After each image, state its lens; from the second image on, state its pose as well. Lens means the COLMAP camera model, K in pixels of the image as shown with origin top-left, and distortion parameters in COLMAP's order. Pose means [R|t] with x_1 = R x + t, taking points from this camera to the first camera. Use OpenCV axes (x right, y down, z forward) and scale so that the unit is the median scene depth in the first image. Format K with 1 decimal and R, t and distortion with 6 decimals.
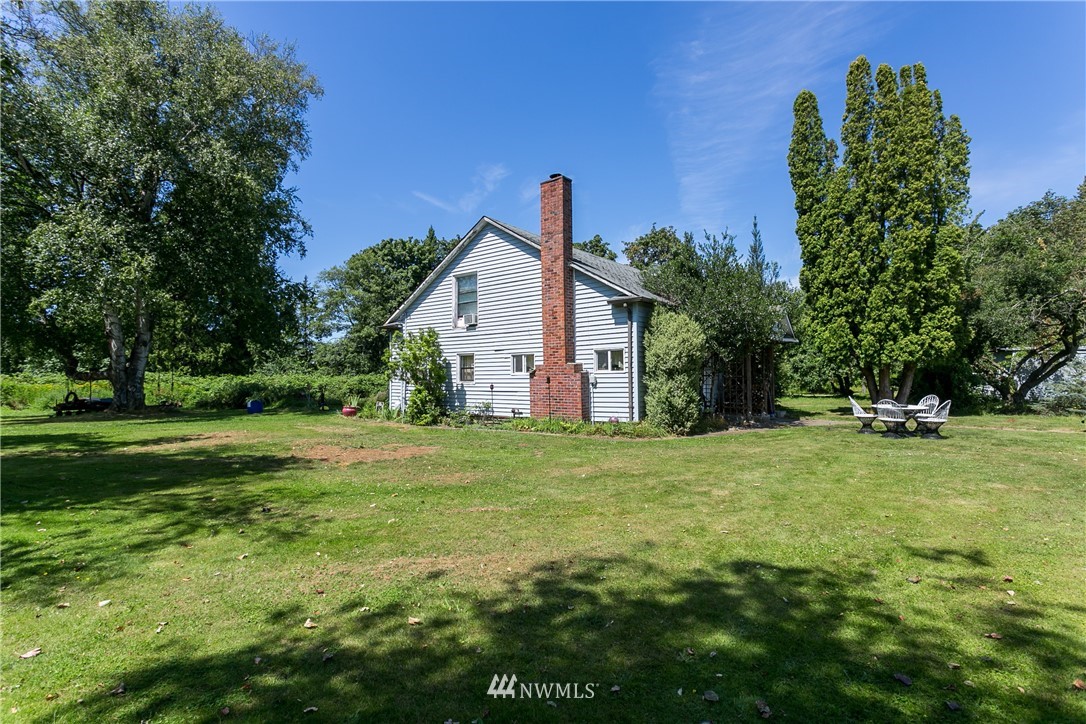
lens RADIAL K [[542.1, 0, 543.0], [0, 542.1, 362.0], [0, 0, 1]] dist [-0.000797, -0.000420]
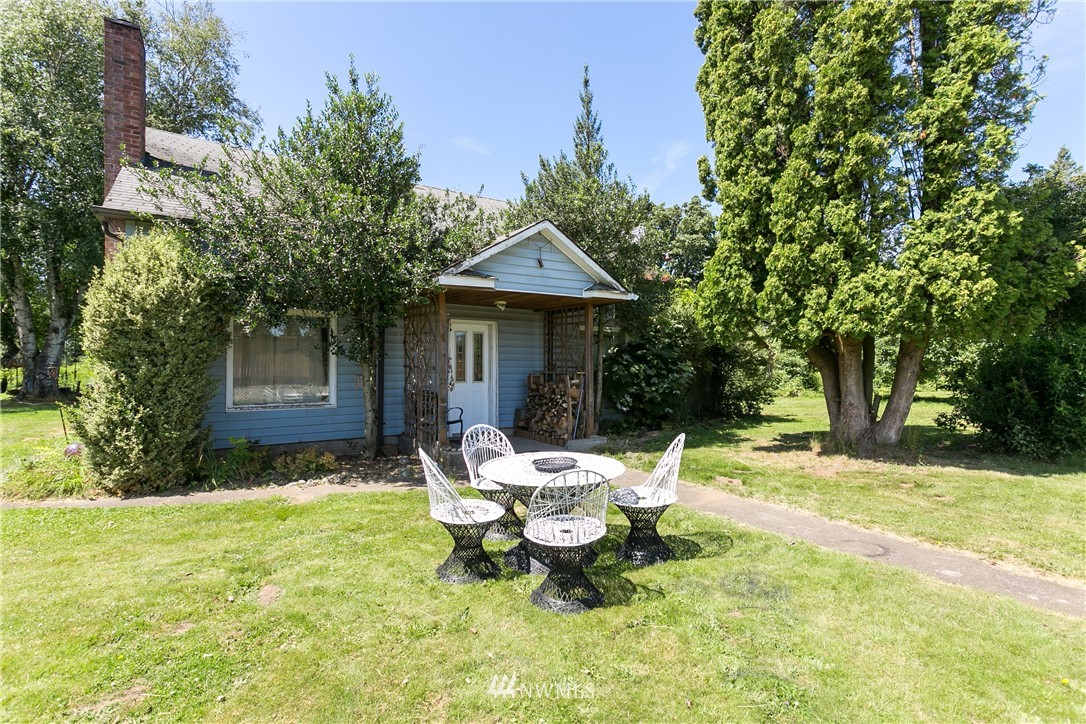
lens RADIAL K [[542.1, 0, 543.0], [0, 542.1, 362.0], [0, 0, 1]] dist [-0.000797, -0.000420]
pose [[0.933415, 0.003138, -0.358784, 0.594887], [0.003754, 0.999822, 0.018511, 0.011198], [0.358778, -0.018625, 0.933237, 0.530958]]
